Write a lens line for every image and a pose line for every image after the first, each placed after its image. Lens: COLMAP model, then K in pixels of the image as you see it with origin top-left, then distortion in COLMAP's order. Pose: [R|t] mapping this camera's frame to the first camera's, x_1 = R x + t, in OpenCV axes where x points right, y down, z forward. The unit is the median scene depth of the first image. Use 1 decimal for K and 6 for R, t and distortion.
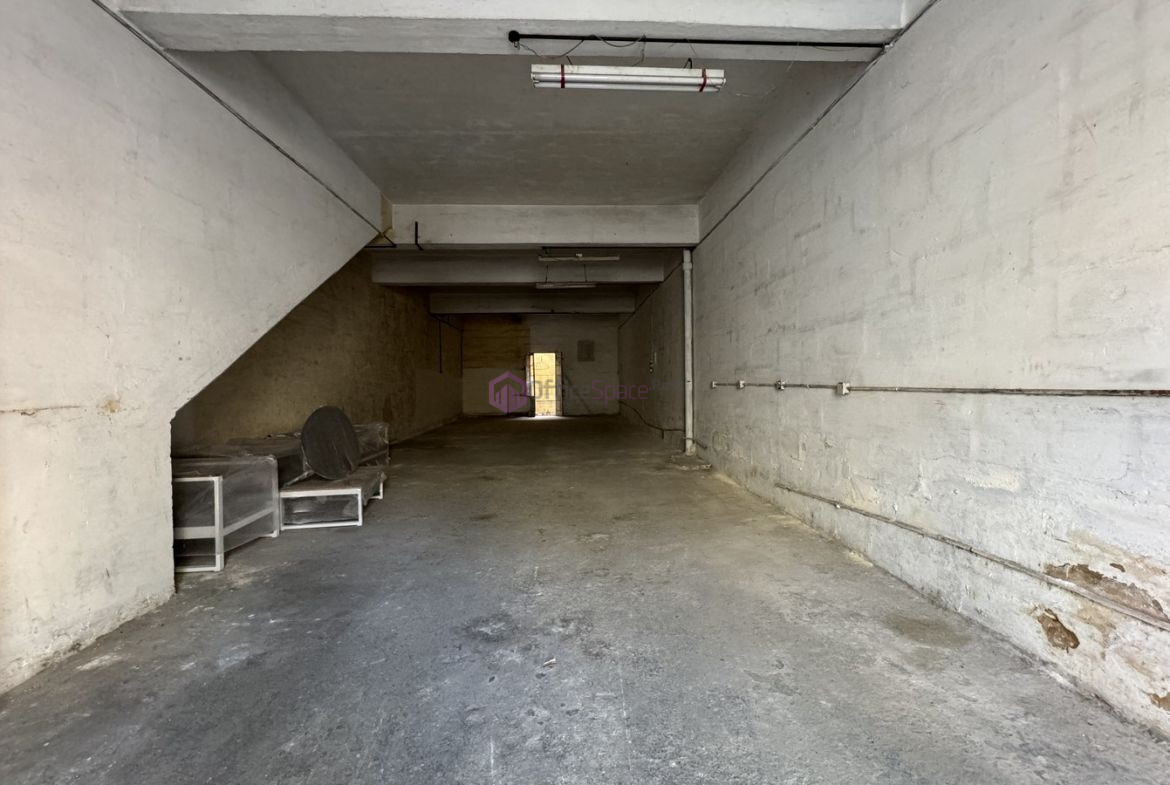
lens RADIAL K [[499.2, 0, 585.1], [0, 499.2, 394.5], [0, 0, 1]] dist [-0.000498, 0.000299]
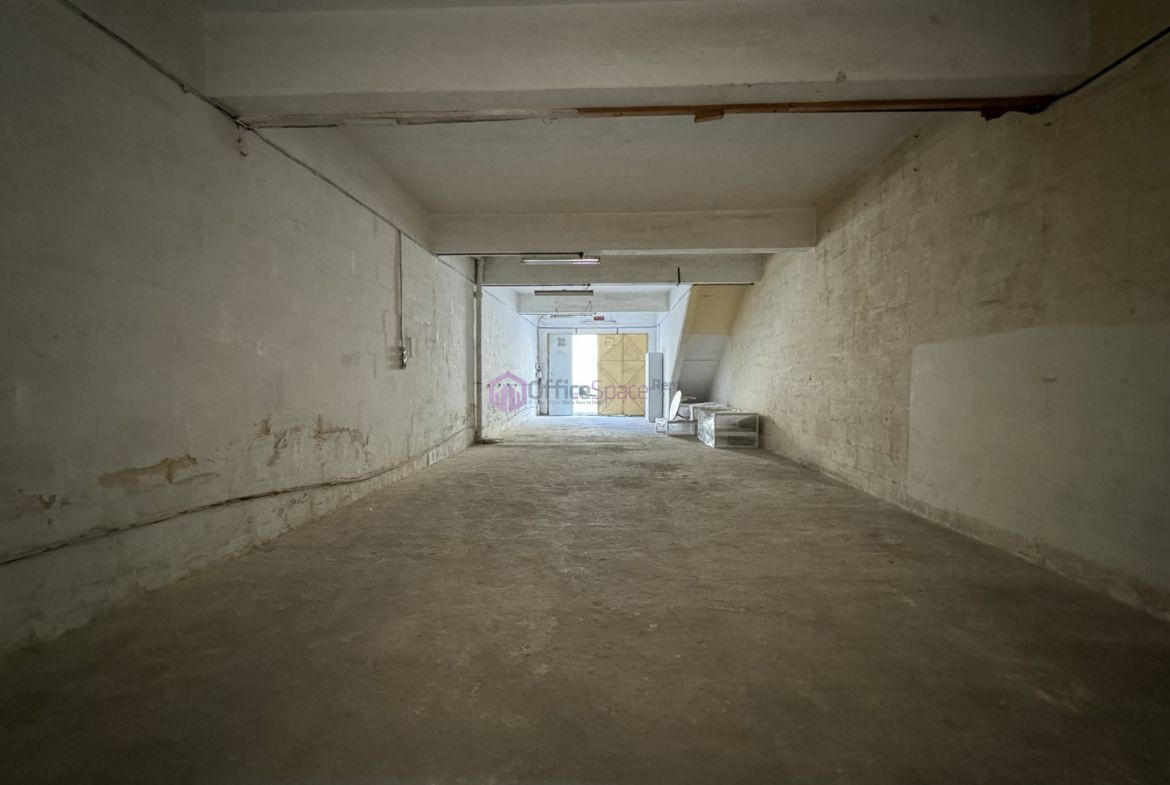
lens RADIAL K [[499.2, 0, 585.1], [0, 499.2, 394.5], [0, 0, 1]] dist [-0.000498, 0.000299]
pose [[-0.995300, 0.010994, 0.096212, -0.356651], [0.015997, 0.998551, 0.051390, -0.110219], [-0.095507, 0.052688, -0.994033, 4.182834]]
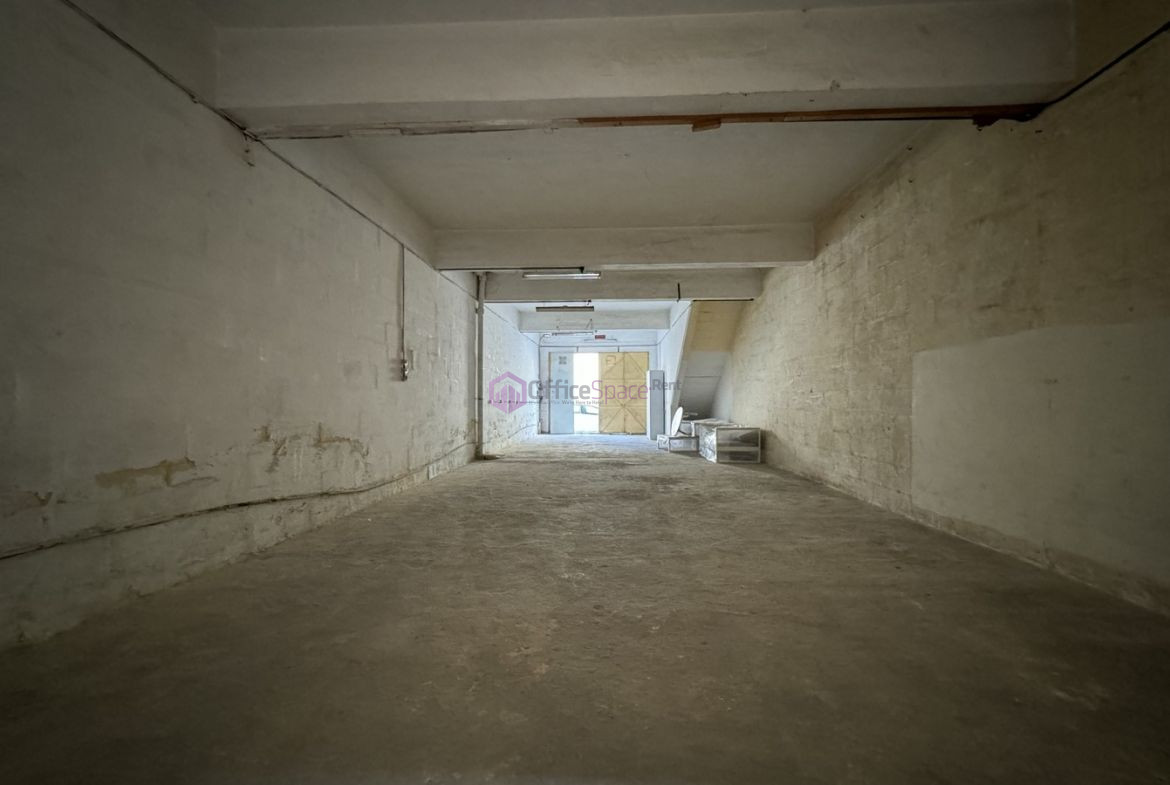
lens RADIAL K [[499.2, 0, 585.1], [0, 499.2, 394.5], [0, 0, 1]] dist [-0.000498, 0.000299]
pose [[-0.994996, 0.017660, 0.098338, -0.357426], [0.018543, 0.999795, 0.008075, -0.080346], [-0.098175, 0.009859, -0.995120, 4.182345]]
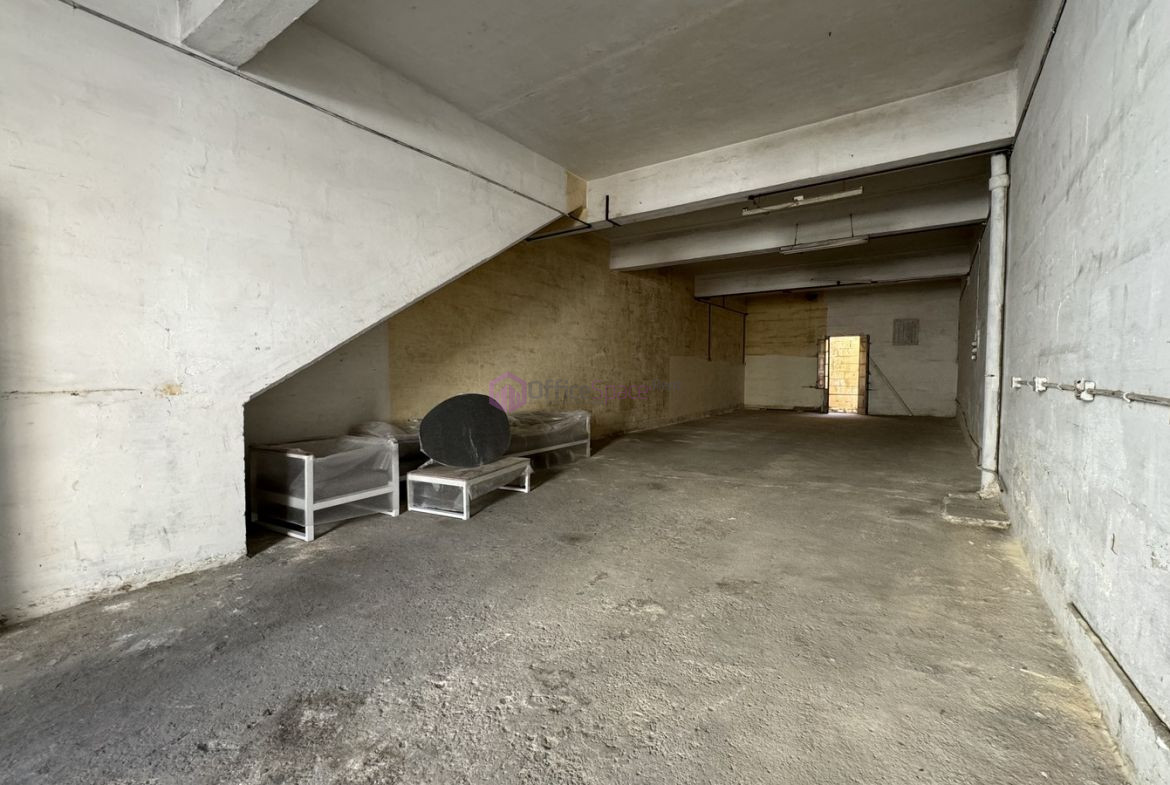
lens RADIAL K [[499.2, 0, 585.1], [0, 499.2, 394.5], [0, 0, 1]] dist [-0.000498, 0.000299]
pose [[0.796007, 0.042327, -0.603806, 0.332936], [-0.026958, 0.999041, 0.034494, -0.019946], [0.604687, -0.011180, 0.796384, 0.409991]]
